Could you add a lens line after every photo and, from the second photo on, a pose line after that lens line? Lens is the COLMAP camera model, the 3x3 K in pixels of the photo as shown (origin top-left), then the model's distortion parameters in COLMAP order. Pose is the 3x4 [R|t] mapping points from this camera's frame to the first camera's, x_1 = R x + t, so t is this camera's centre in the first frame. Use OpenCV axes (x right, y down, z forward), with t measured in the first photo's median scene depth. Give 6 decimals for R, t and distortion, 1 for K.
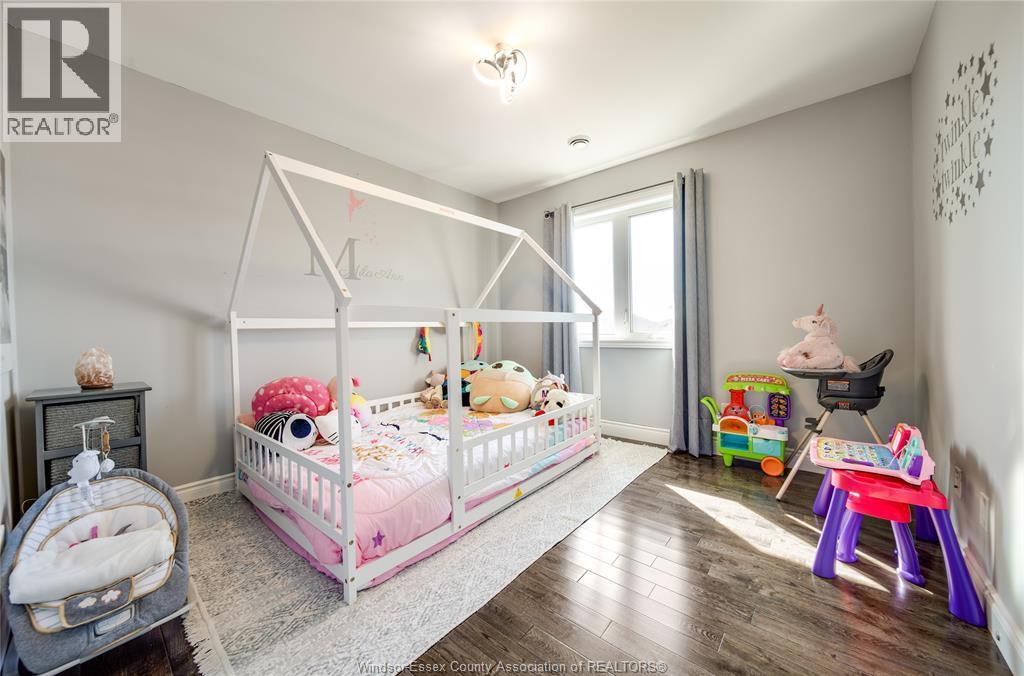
lens RADIAL K [[370.4, 0, 512.0], [0, 370.4, 338.0], [0, 0, 1]] dist [-0.007348, -0.000019]
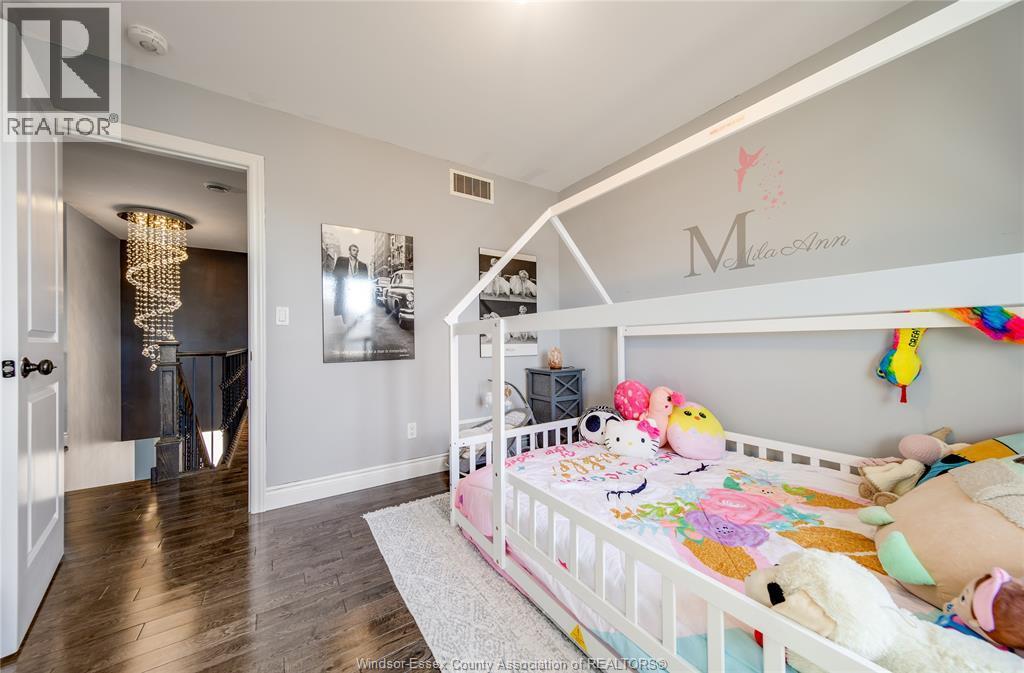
lens RADIAL K [[356.3, 0, 505.9], [0, 356.3, 336.9], [0, 0, 1]] dist [-0.000254, -0.000042]
pose [[-0.294546, 0.007809, -0.955605, 0.401971], [-0.005317, 0.999938, 0.009810, -0.023597], [0.955622, 0.007971, -0.294487, 0.762685]]
